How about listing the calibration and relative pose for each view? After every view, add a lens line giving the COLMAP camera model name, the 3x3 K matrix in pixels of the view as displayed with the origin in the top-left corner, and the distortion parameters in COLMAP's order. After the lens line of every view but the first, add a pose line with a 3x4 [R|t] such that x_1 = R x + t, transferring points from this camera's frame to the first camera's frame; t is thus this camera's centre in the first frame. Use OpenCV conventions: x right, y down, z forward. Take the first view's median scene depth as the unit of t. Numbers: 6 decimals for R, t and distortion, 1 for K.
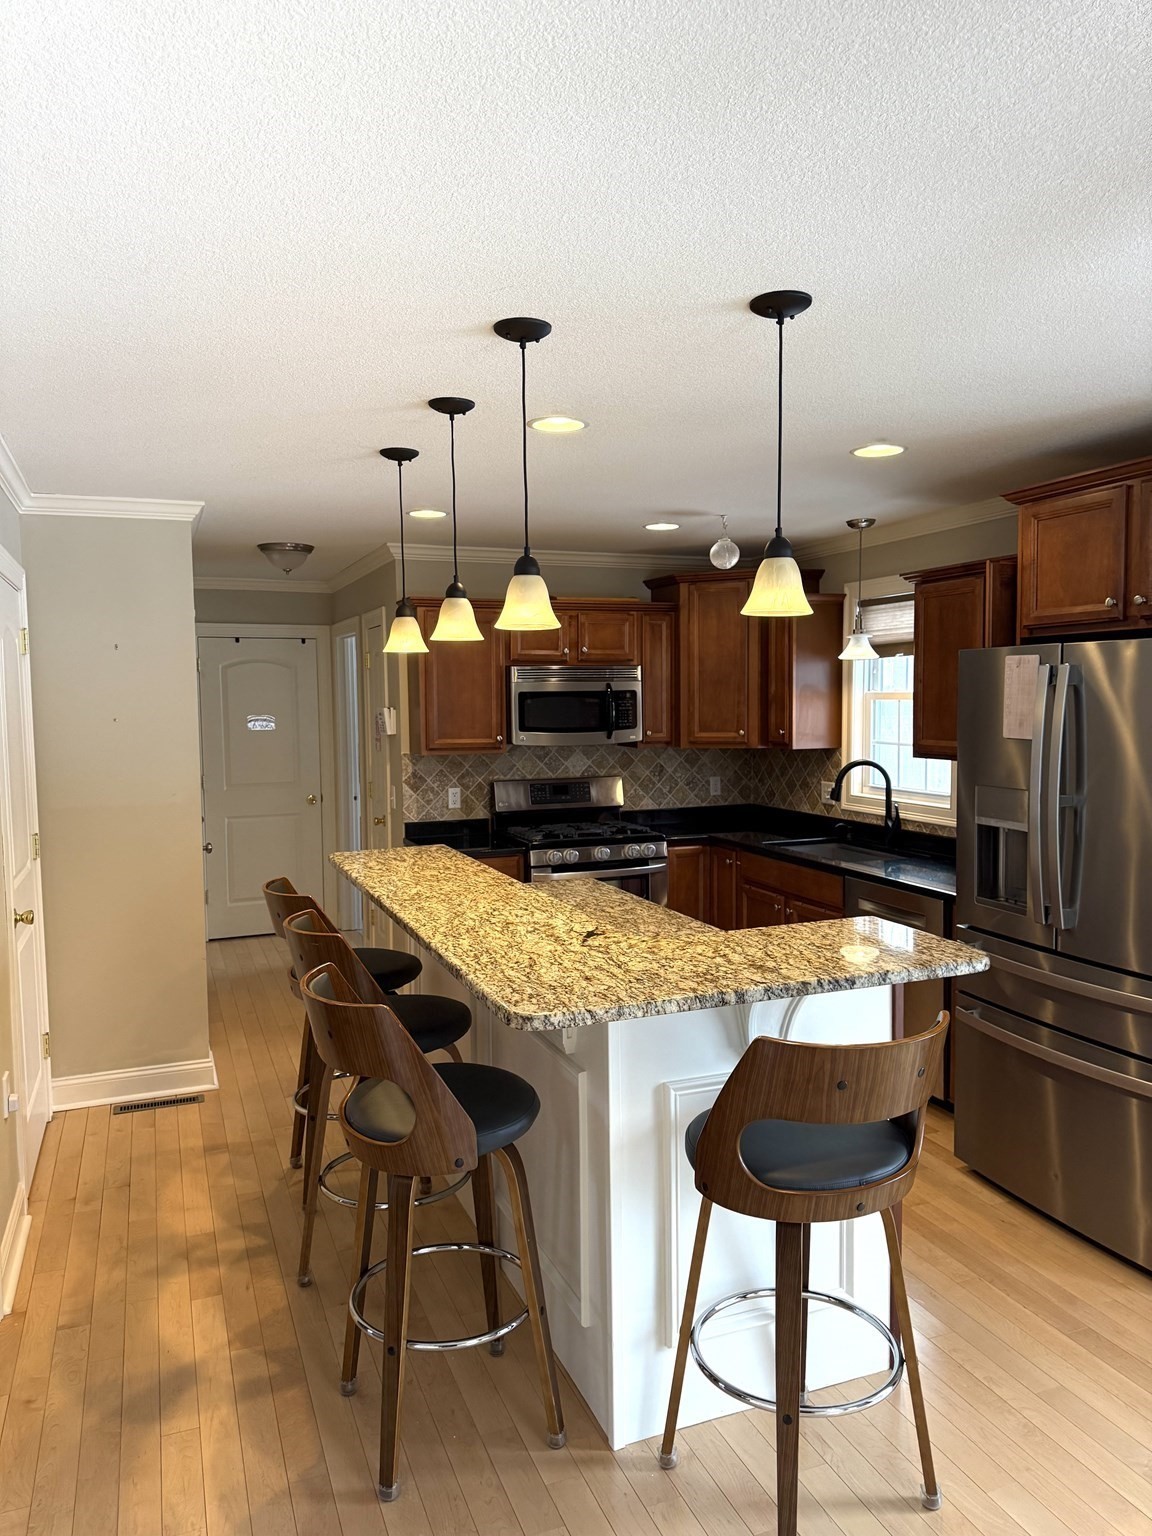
lens RADIAL K [[1076.7, 0, 571.6], [0, 1076.7, 767.5], [0, 0, 1]] dist [0.049579, -0.023628]
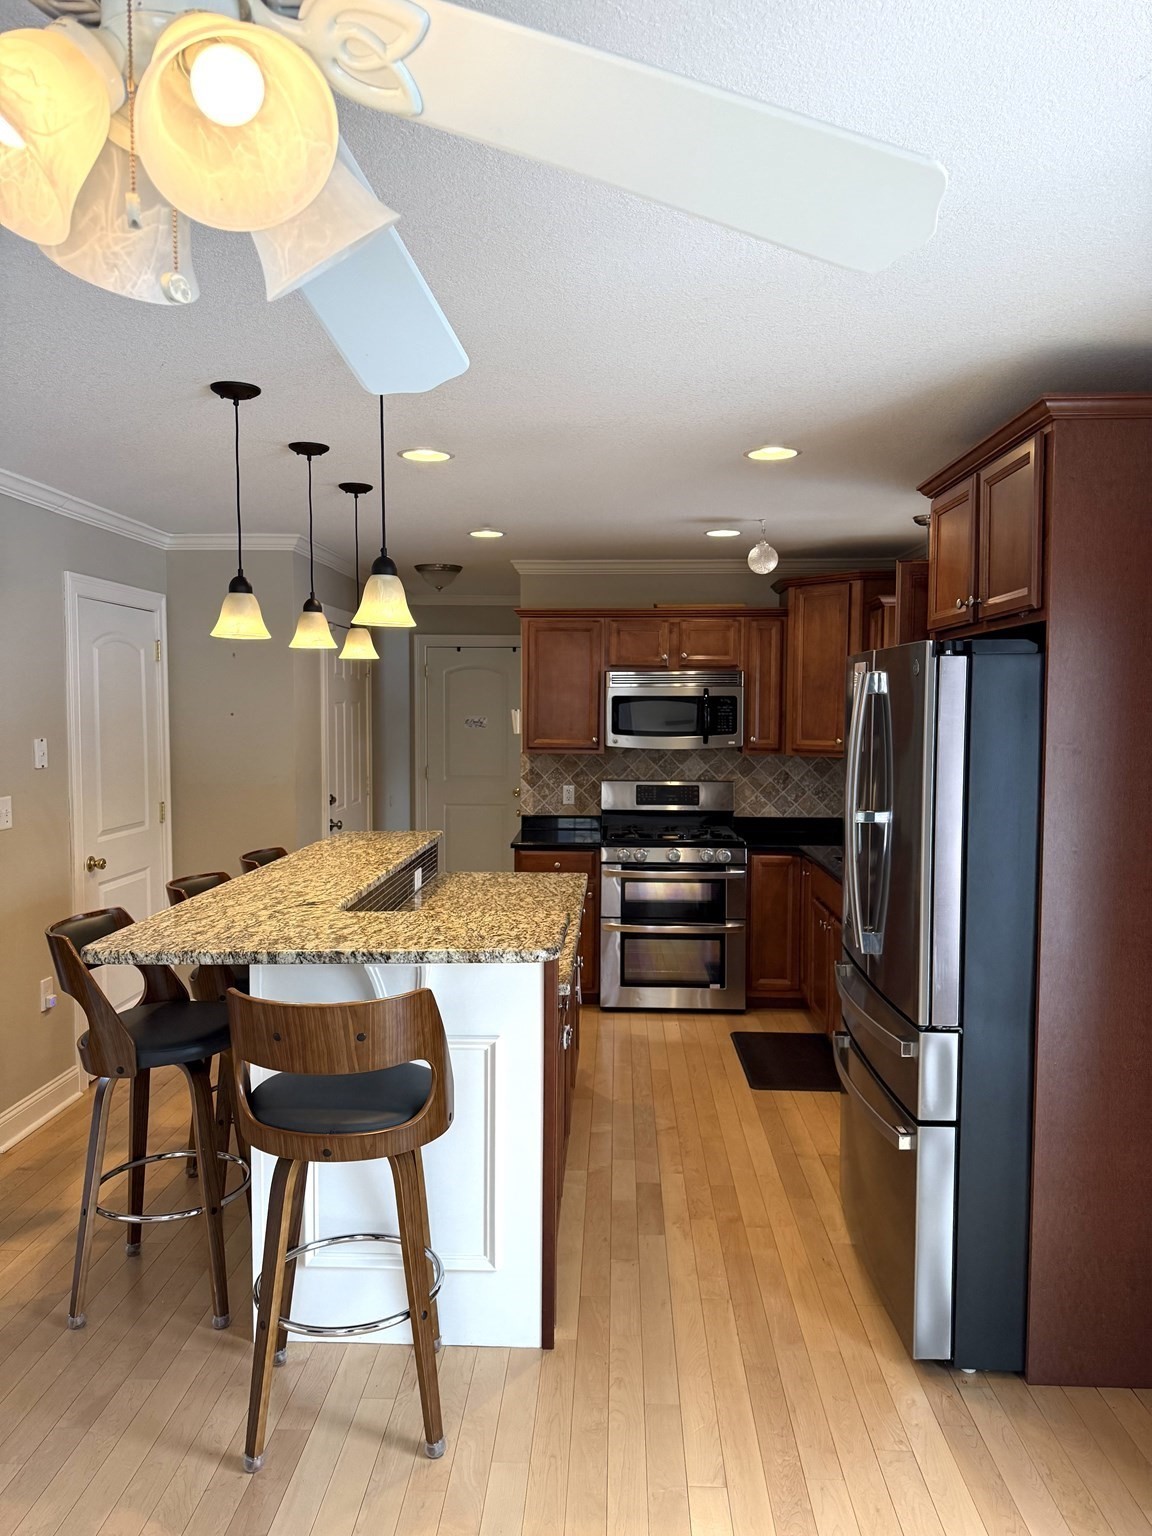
lens RADIAL K [[1076.7, 0, 570.0], [0, 1076.7, 762.0], [0, 0, 1]] dist [0.049579, -0.023628]
pose [[0.913423, 0.035952, -0.405421, 0.339389], [-0.040115, 0.999193, -0.001774, -0.002509], [0.405031, 0.017884, 0.914128, 0.025448]]
